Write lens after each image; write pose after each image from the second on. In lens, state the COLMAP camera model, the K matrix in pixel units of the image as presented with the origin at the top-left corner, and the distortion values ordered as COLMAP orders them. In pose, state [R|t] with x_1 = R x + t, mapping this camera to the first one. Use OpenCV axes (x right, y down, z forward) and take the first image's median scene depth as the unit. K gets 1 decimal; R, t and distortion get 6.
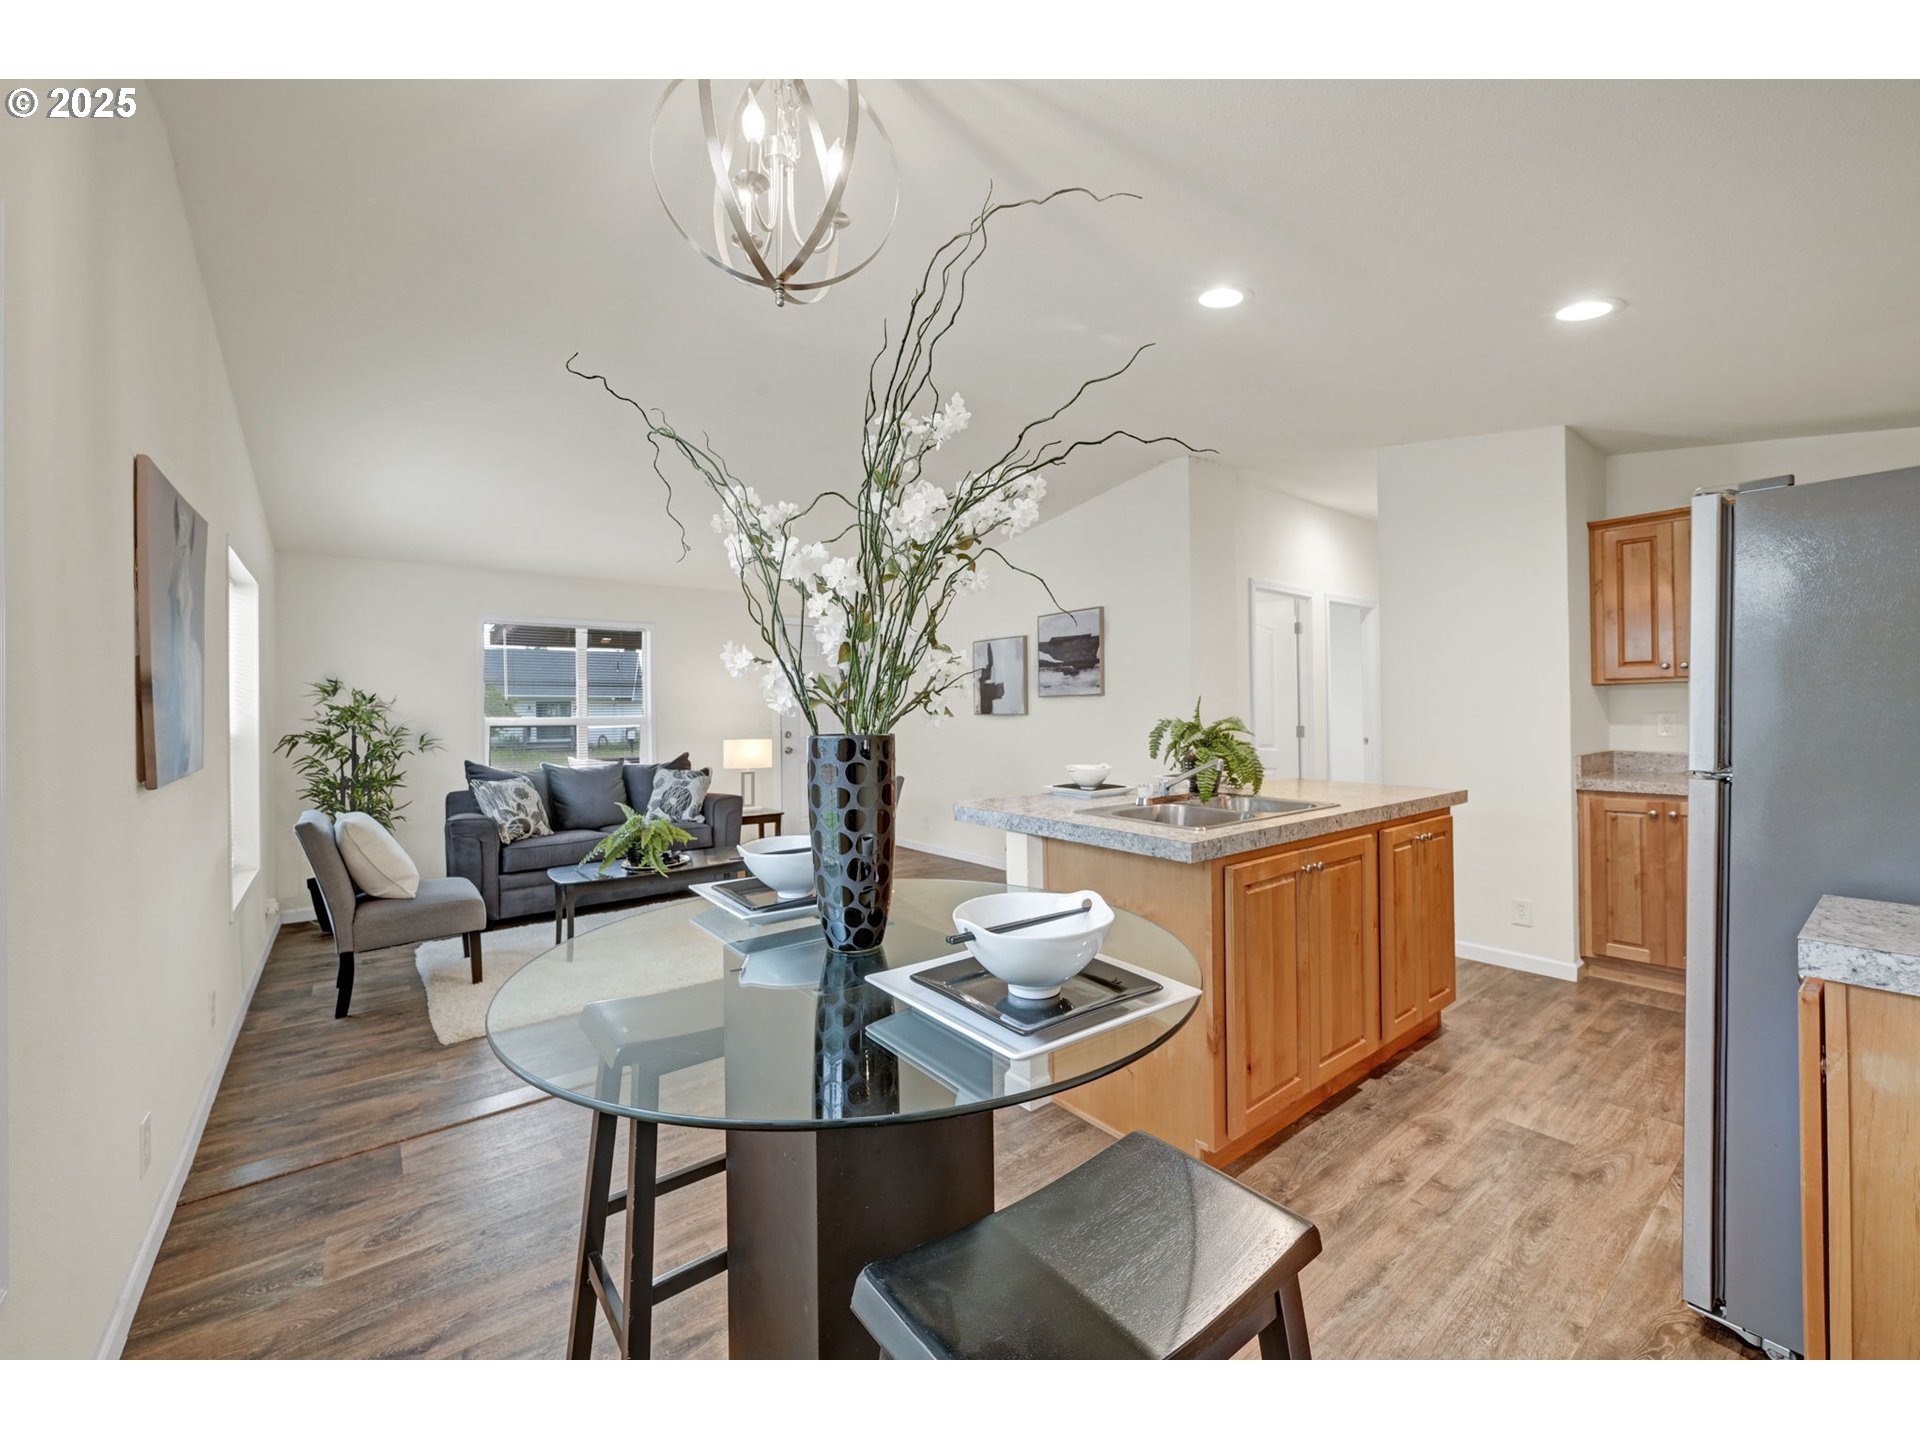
lens RADIAL K [[770.6, 0, 969.3], [0, 770.6, 711.8], [0, 0, 1]] dist [-0.000315, -0.000017]
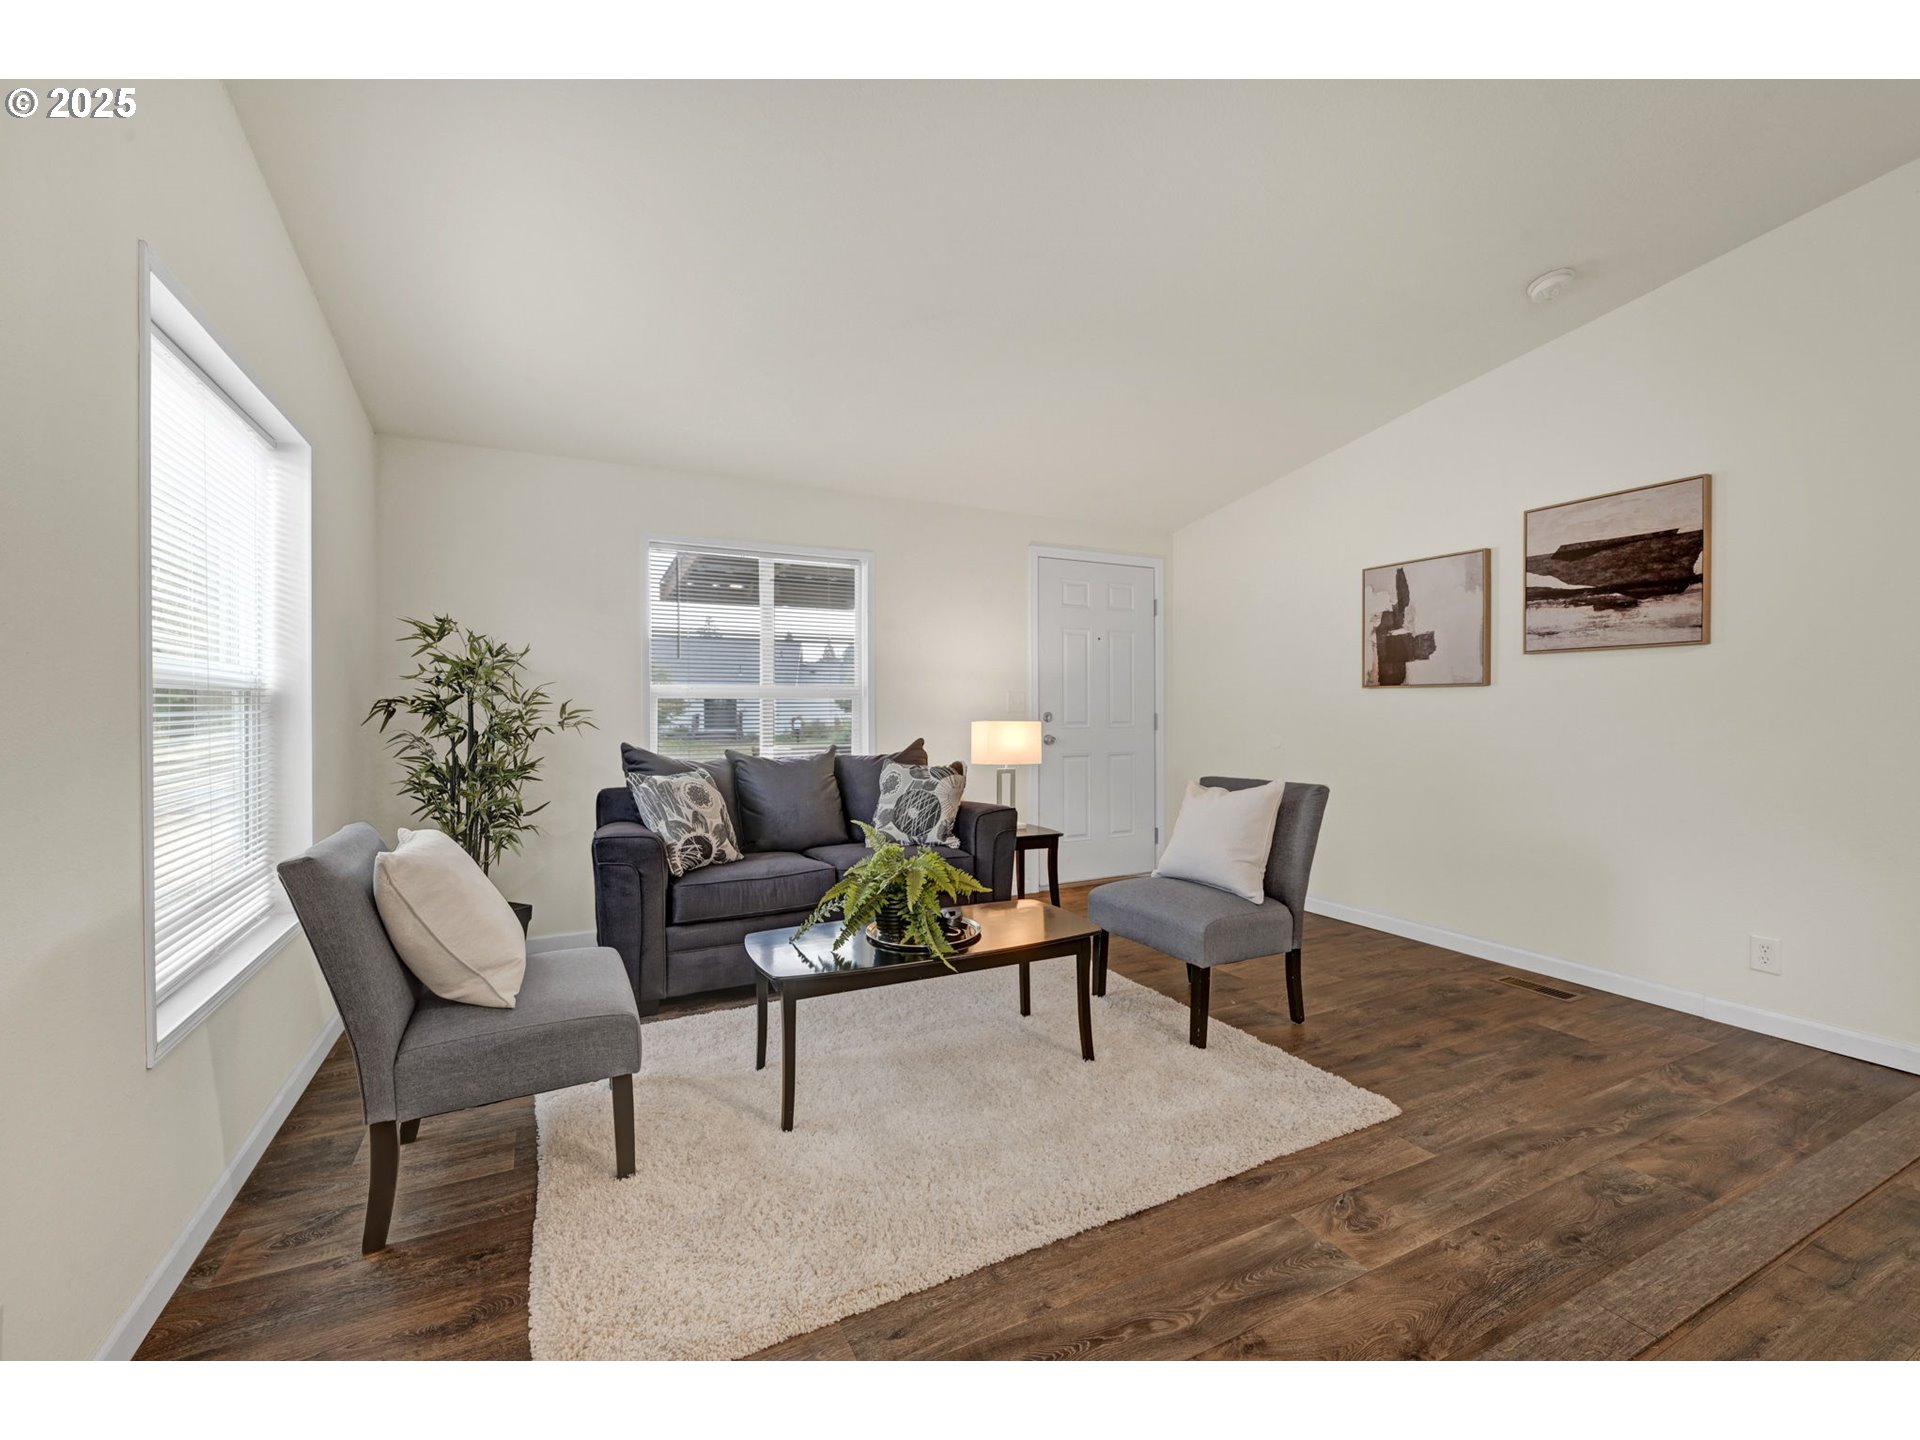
lens RADIAL K [[798.0, 0, 960.0], [0, 798.0, 720.0], [0, 0, 1]] dist [0.000916, 0.000181]
pose [[0.980104, 0.013375, -0.198033, -0.238710], [-0.010216, 0.999804, 0.016965, 0.029576], [0.198221, -0.014604, 0.980049, 0.394482]]
